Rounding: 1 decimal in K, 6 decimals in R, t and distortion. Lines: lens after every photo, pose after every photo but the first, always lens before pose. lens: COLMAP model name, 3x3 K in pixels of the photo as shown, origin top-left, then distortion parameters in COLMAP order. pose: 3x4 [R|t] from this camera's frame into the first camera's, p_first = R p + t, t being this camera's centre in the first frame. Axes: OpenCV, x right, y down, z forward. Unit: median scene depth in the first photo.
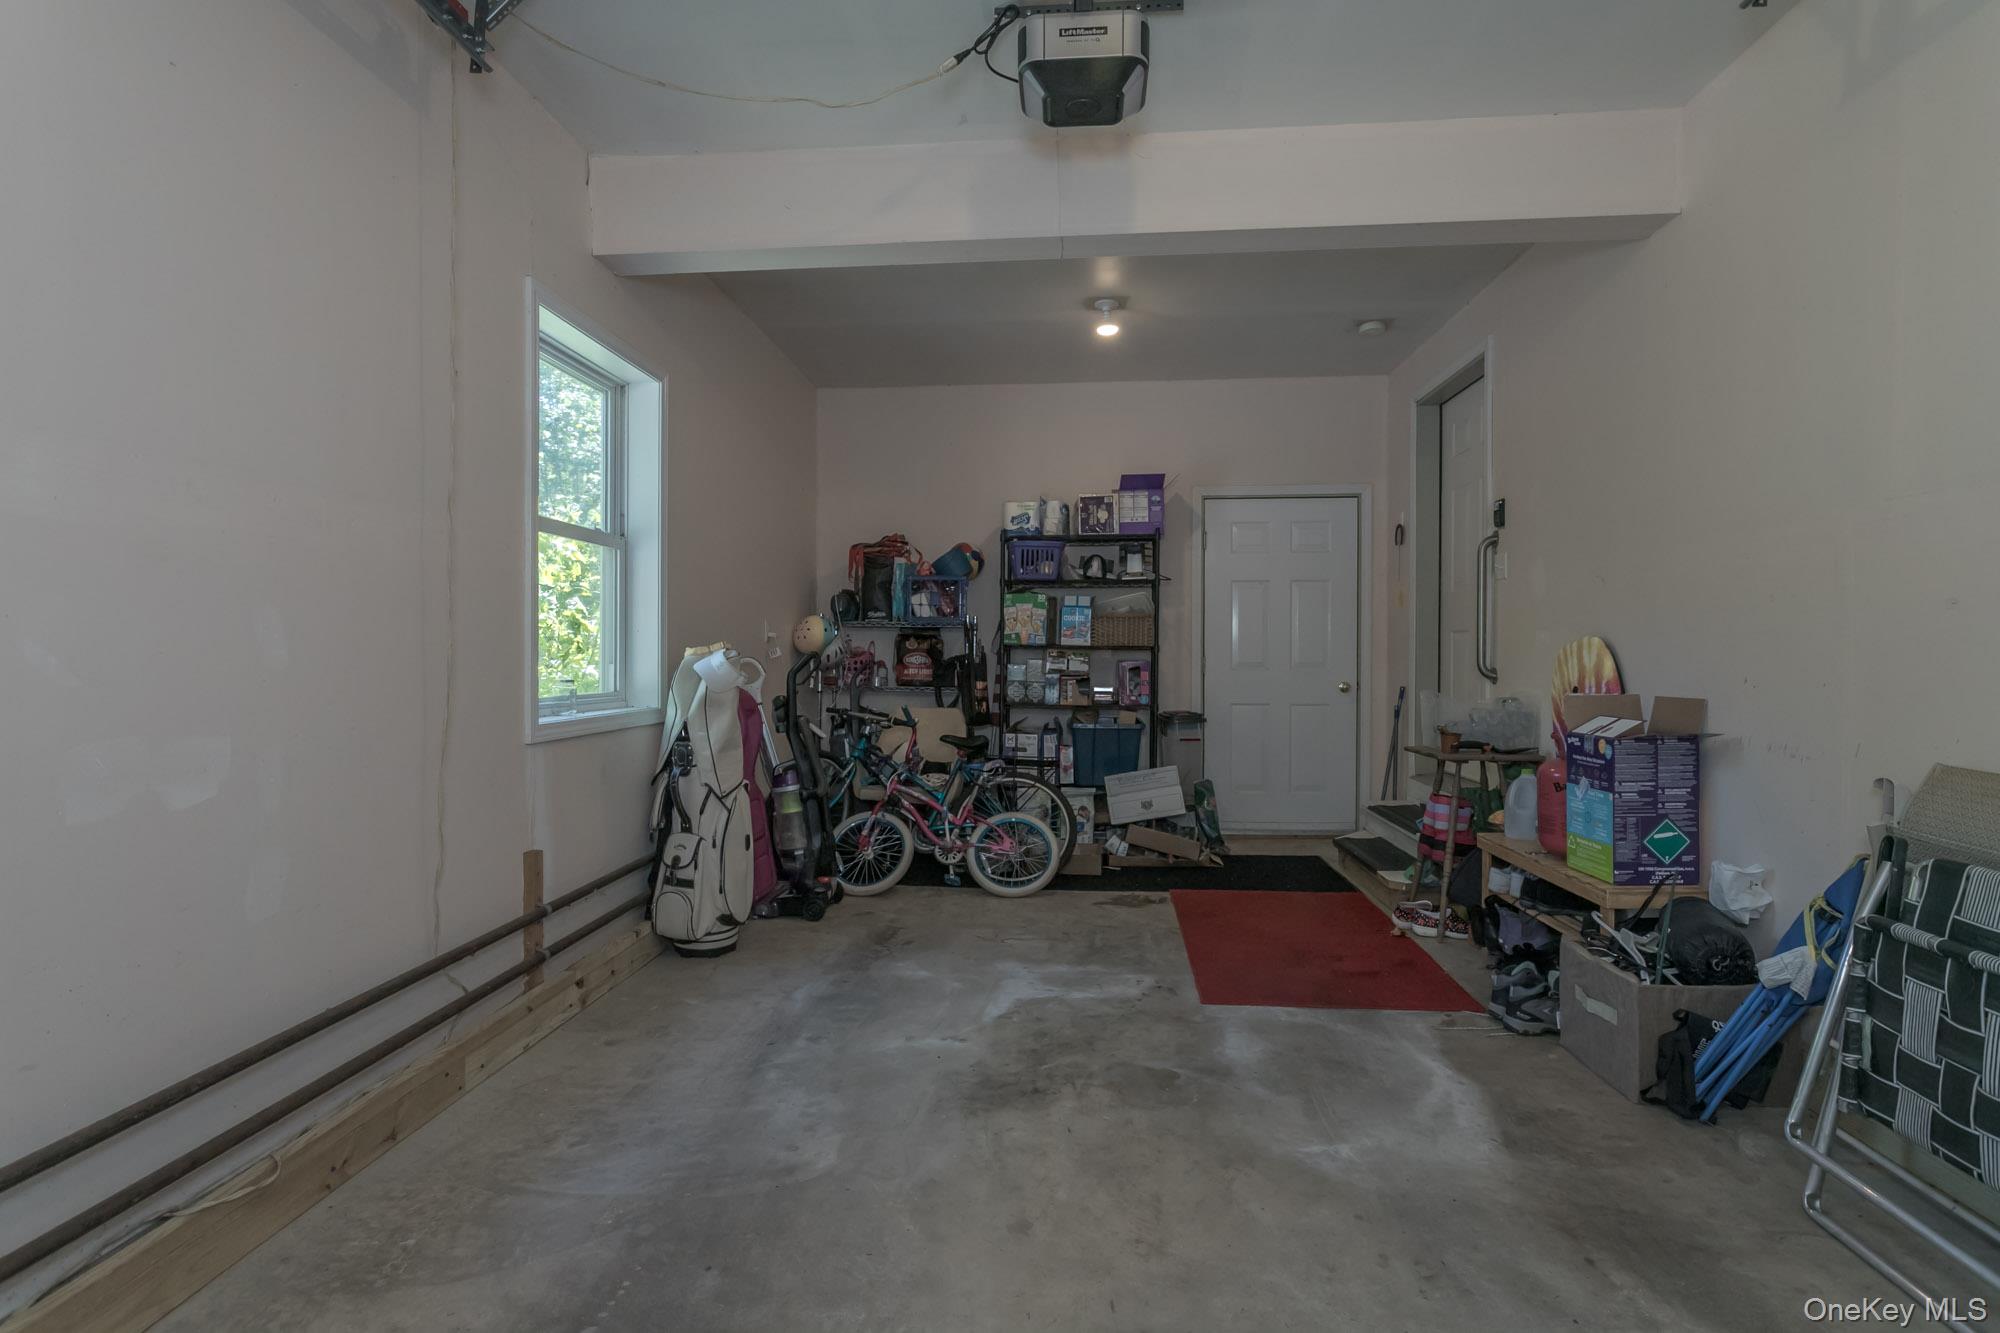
lens RADIAL K [[998.7, 0, 1010.2], [0, 998.7, 667.6], [0, 0, 1]] dist [-0.005593, 0.002668]
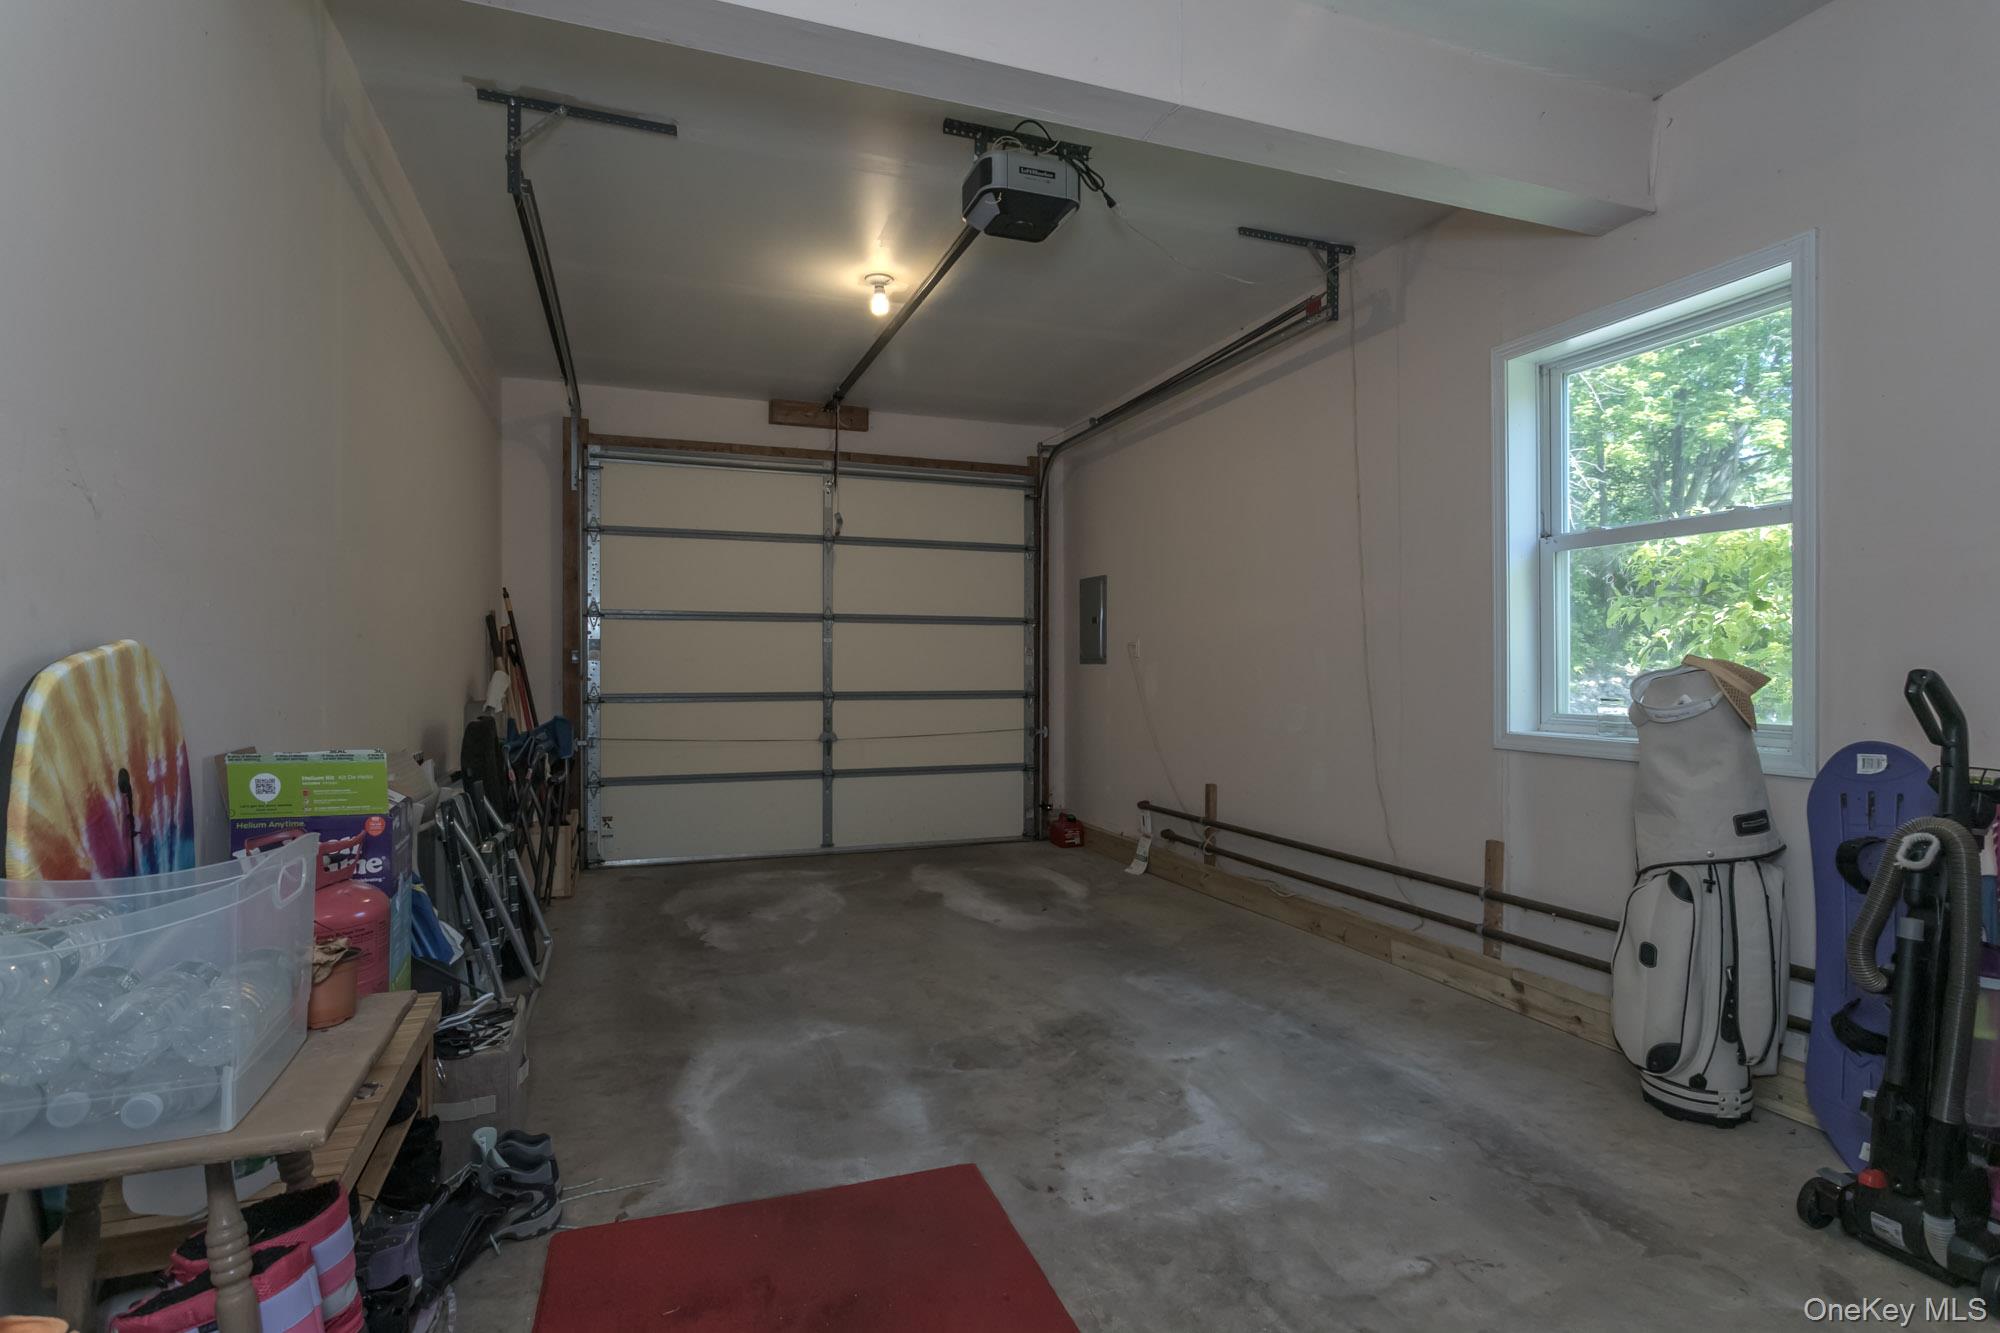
lens RADIAL K [[998.7, 0, 1006.8], [0, 998.7, 661.7], [0, 0, 1]] dist [-0.005593, 0.002668]
pose [[-0.910564, 0.003307, -0.413354, 0.518474], [-0.000559, 0.999957, 0.009232, -0.032153], [0.413367, 0.008637, -0.910524, 1.849102]]
